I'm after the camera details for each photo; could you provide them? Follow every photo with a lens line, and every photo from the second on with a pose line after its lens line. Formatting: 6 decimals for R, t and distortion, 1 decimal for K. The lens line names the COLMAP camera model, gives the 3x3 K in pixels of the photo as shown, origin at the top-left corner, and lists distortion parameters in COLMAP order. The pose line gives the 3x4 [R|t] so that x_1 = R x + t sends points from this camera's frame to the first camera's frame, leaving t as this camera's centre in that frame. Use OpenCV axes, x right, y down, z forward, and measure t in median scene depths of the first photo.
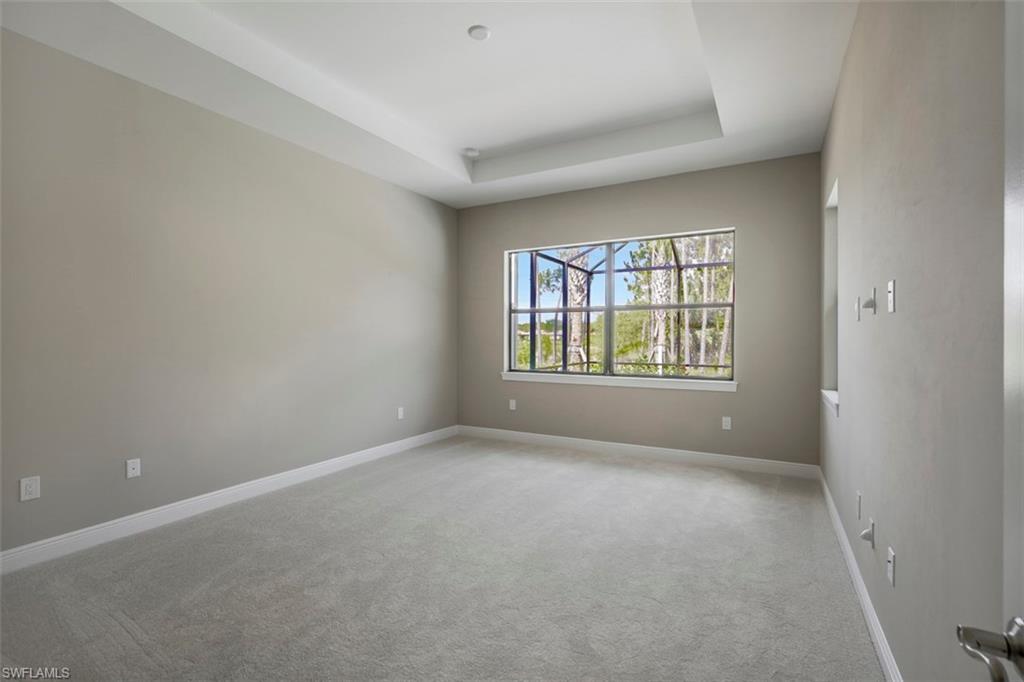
lens RADIAL K [[494.2, 0, 520.3], [0, 494.2, 336.1], [0, 0, 1]] dist [-0.019686, 0.001081]
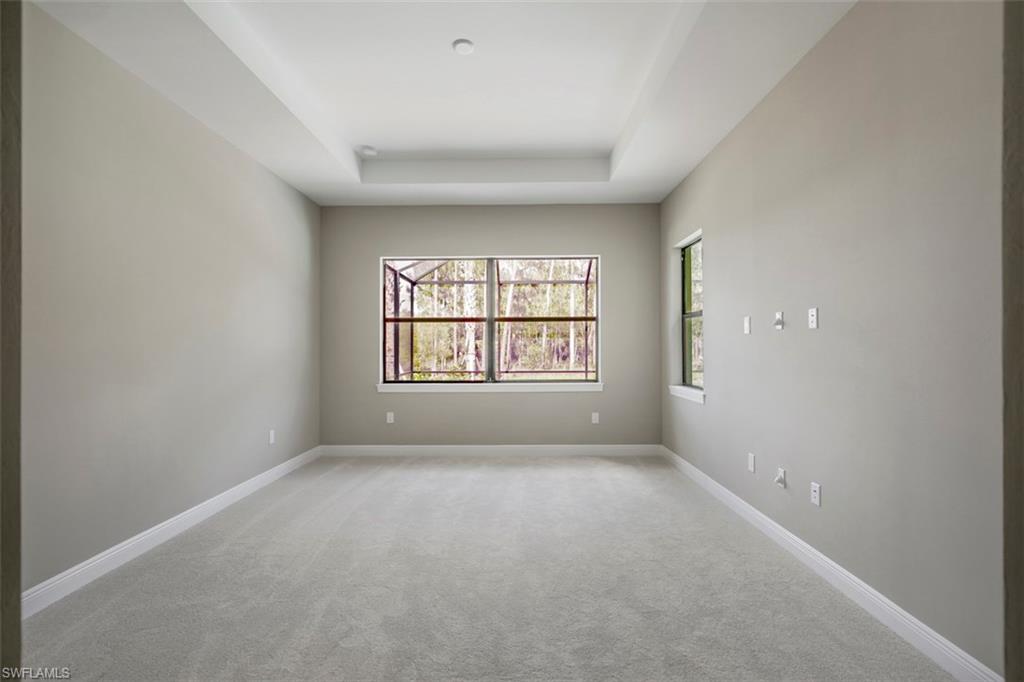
lens RADIAL K [[494.2, 0, 520.3], [0, 494.2, 336.1], [0, 0, 1]] dist [-0.019686, 0.001081]
pose [[0.865422, 0.004469, 0.501024, -0.319334], [0.005312, 0.999822, -0.018094, -0.000768], [-0.501016, 0.018320, 0.865244, 0.049051]]
